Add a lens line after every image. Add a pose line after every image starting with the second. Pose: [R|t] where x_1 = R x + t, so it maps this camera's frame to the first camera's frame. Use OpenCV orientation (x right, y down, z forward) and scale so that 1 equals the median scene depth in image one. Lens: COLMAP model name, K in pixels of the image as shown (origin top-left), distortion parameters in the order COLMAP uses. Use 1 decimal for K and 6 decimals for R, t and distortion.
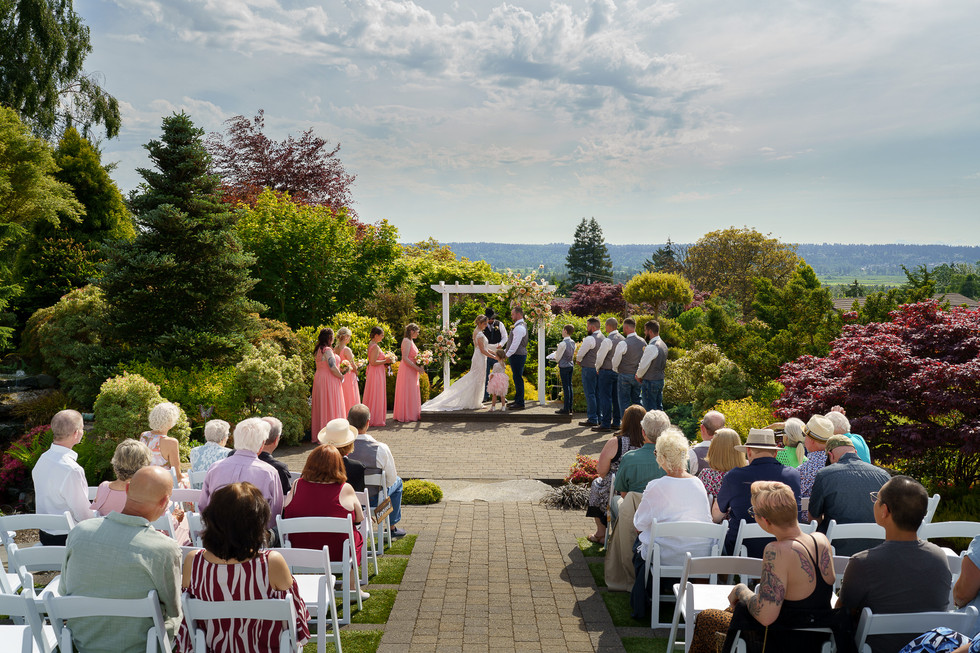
lens RADIAL K [[999.4, 0, 490.0], [0, 999.4, 326.5], [0, 0, 1]] dist [-0.005906, -0.002433]
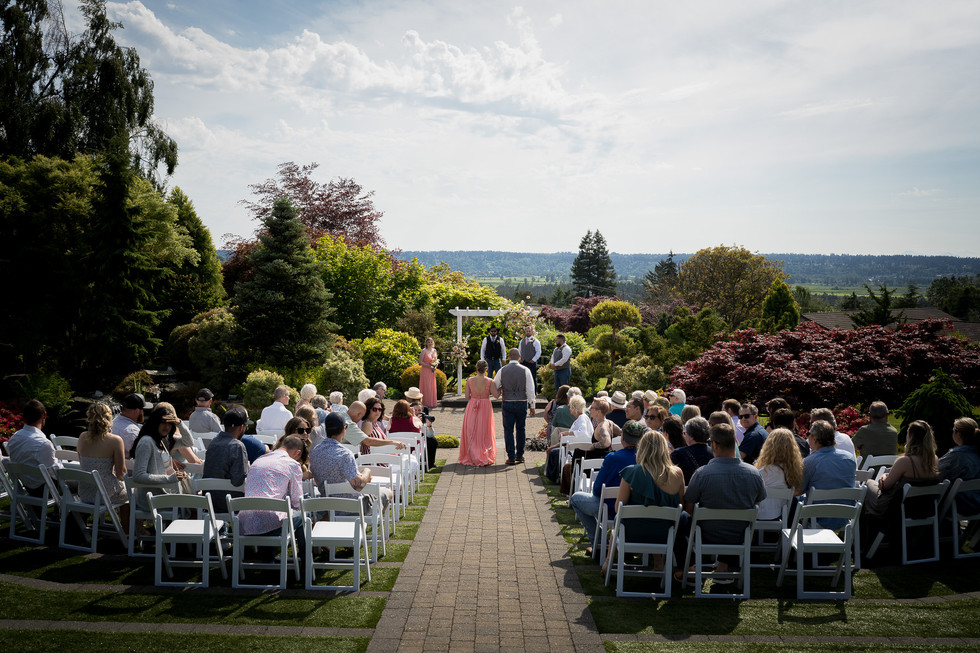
lens RADIAL K [[1372.1, 0, 489.8], [0, 1372.1, 344.8], [0, 0, 1]] dist [0.007034, 0.066382]
pose [[0.999926, 0.006678, -0.010195, 0.017467], [-0.006552, 0.999903, 0.012291, -0.016793], [0.010276, -0.012223, 0.999872, -0.911117]]
